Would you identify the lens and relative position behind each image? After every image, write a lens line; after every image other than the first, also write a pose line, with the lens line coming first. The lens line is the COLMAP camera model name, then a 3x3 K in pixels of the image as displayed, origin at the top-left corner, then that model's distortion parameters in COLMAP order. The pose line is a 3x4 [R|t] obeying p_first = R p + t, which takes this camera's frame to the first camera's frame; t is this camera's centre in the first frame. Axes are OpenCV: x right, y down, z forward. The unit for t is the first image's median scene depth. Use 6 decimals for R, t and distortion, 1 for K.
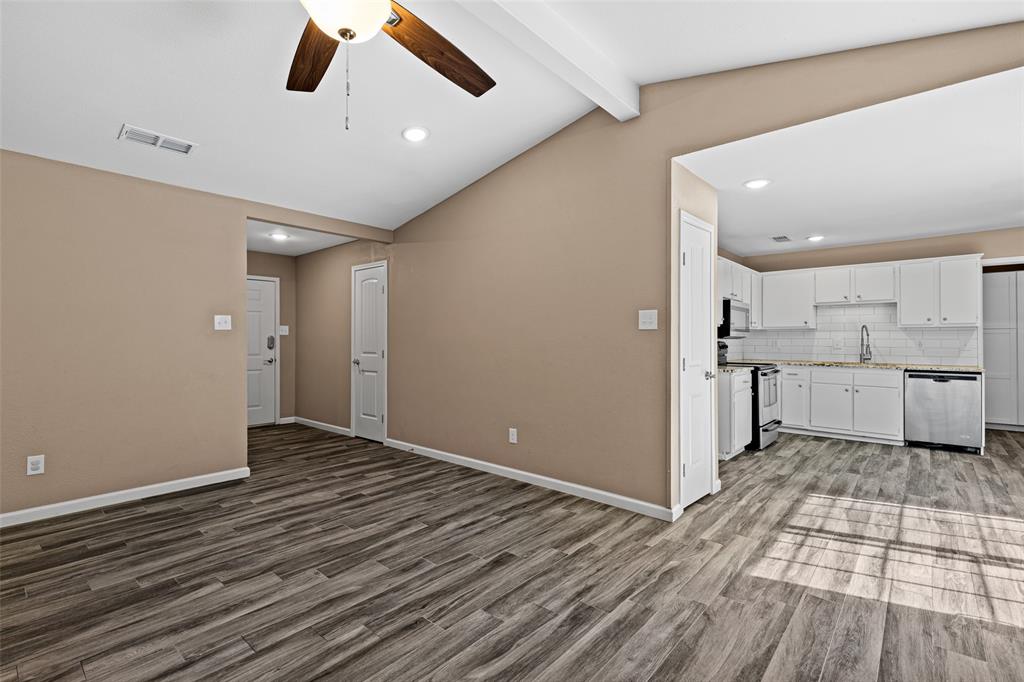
lens RADIAL K [[454.5, 0, 518.0], [0, 454.5, 337.9], [0, 0, 1]] dist [0.007427, -0.000503]
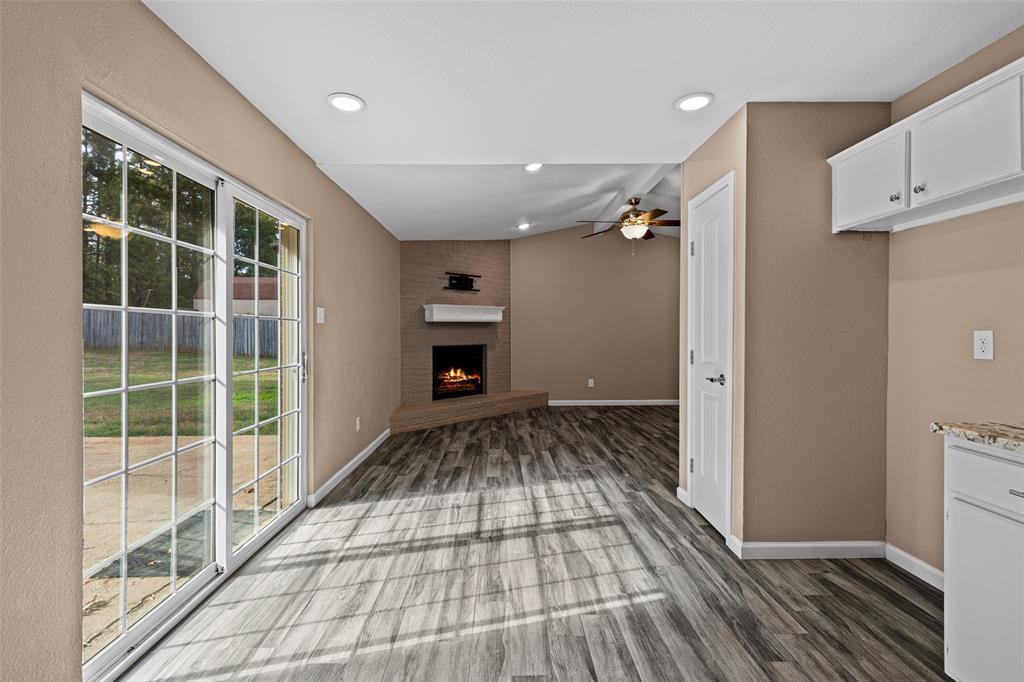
lens RADIAL K [[464.4, 0, 507.0], [0, 464.4, 332.0], [0, 0, 1]] dist [0.001421, 0.000005]
pose [[-0.734891, 0.002342, -0.678182, 1.250635], [0.003455, 0.999994, -0.000291, 0.001539], [0.678177, -0.002557, -0.734894, 1.374337]]
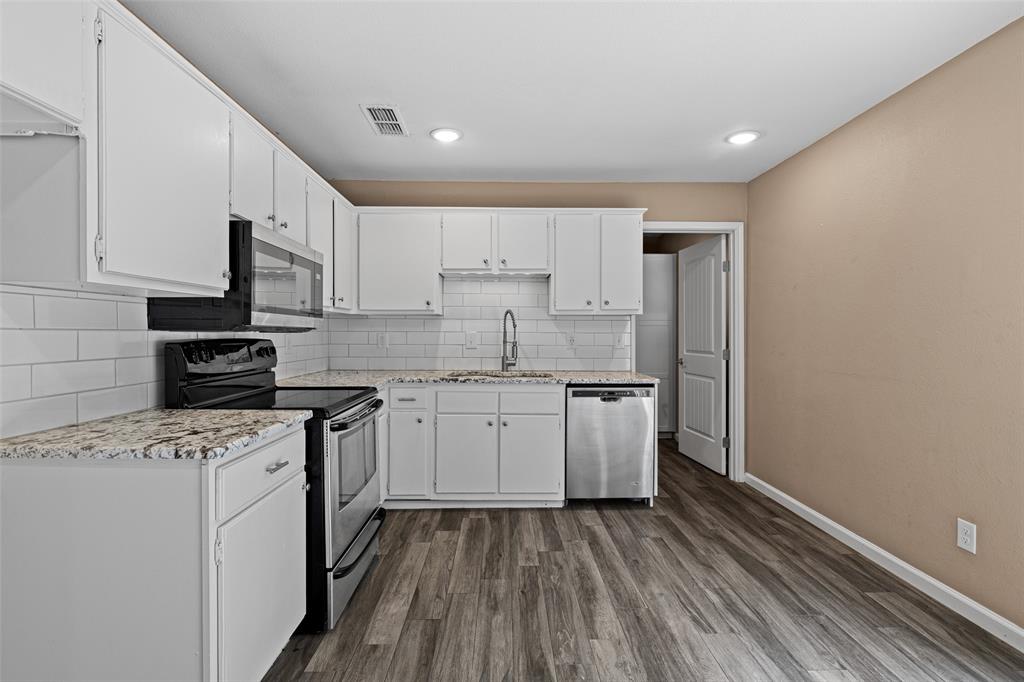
lens RADIAL K [[473.9, 0, 509.4], [0, 473.9, 335.3], [0, 0, 1]] dist [-0.000845, -0.000182]
pose [[0.733733, -0.003690, 0.679428, 0.548126], [-0.004110, 0.999943, 0.009870, -0.000780], [-0.679426, -0.010034, 0.733676, 0.893707]]
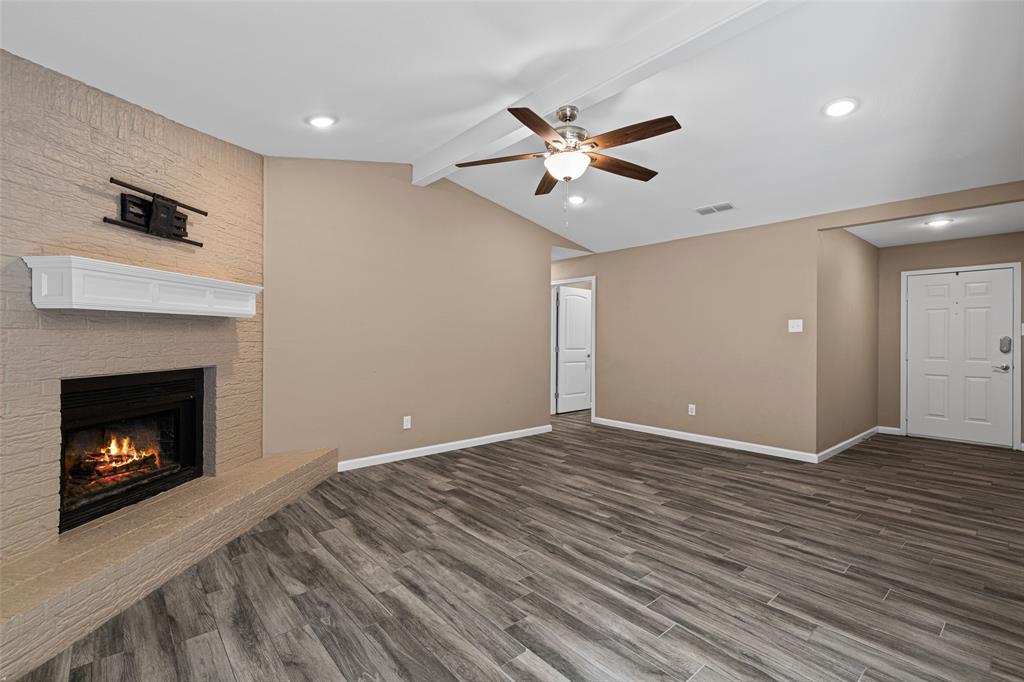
lens RADIAL K [[457.1, 0, 514.0], [0, 457.1, 337.4], [0, 0, 1]] dist [0.002319, 0.000691]
pose [[-0.123678, -0.001498, -0.992321, 0.754095], [-0.001060, 0.999998, -0.001377, -0.002860], [0.992322, 0.000881, -0.123679, 0.494178]]
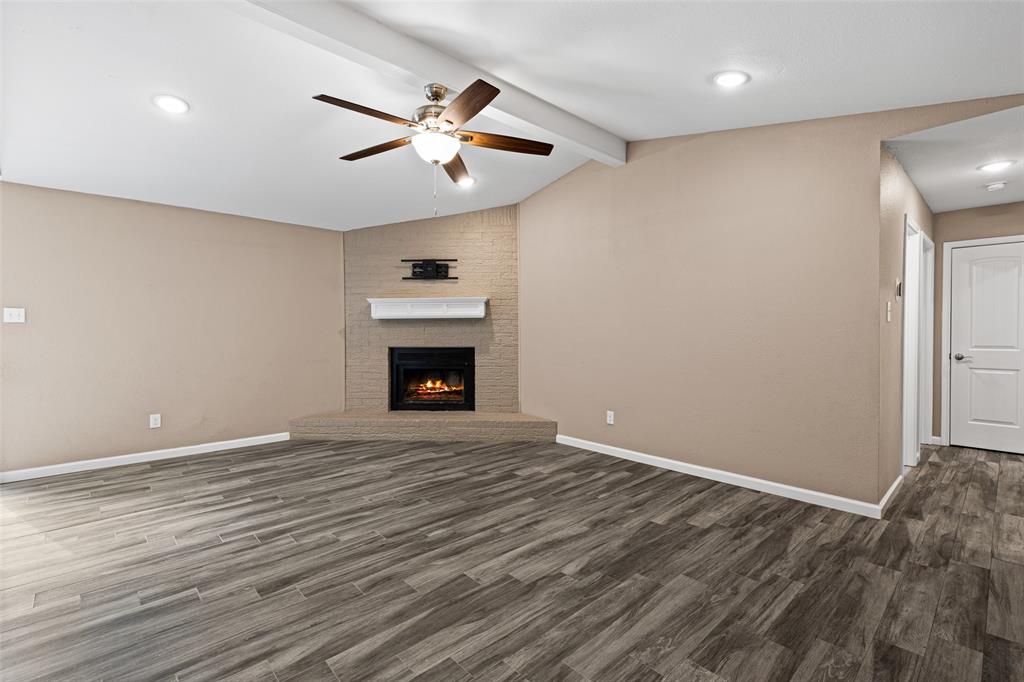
lens RADIAL K [[477.9, 0, 533.9], [0, 477.9, 336.1], [0, 0, 1]] dist [0.011812, 0.000611]
pose [[-0.995989, -0.000702, 0.089478, -0.456992], [0.000641, 0.999888, 0.014977, -0.007686], [-0.089478, 0.014974, -0.995876, 1.400672]]
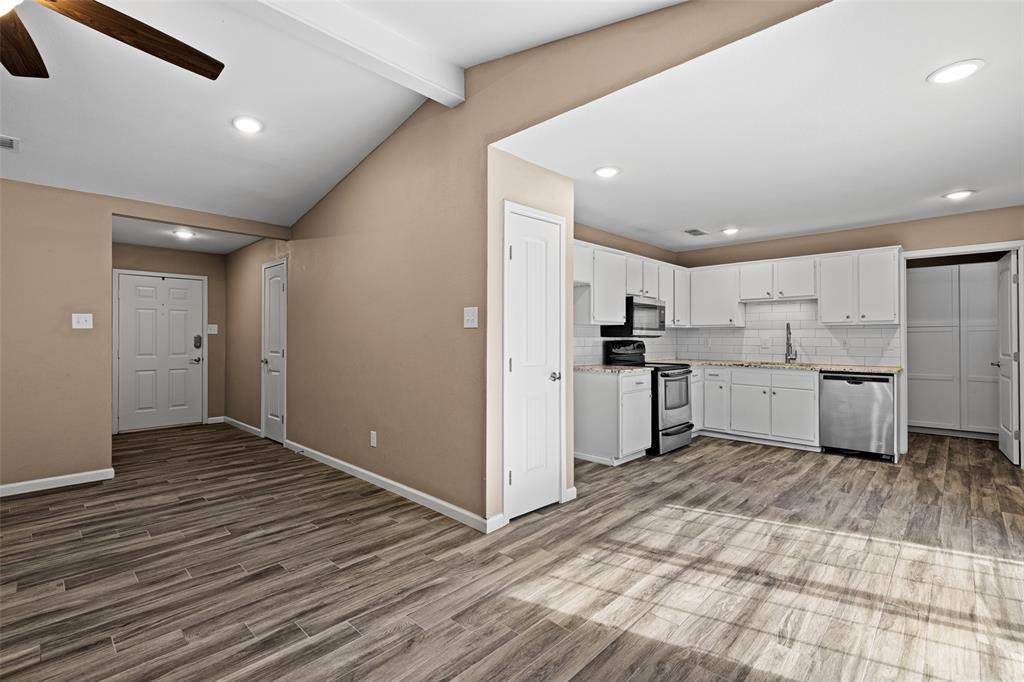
lens RADIAL K [[457.1, 0, 514.0], [0, 457.1, 337.4], [0, 0, 1]] dist [0.002319, 0.000691]
pose [[0.999236, -0.000488, -0.039071, 0.386348], [0.000594, 0.999996, 0.002686, -0.002457], [0.039070, -0.002707, 0.999233, 0.055079]]
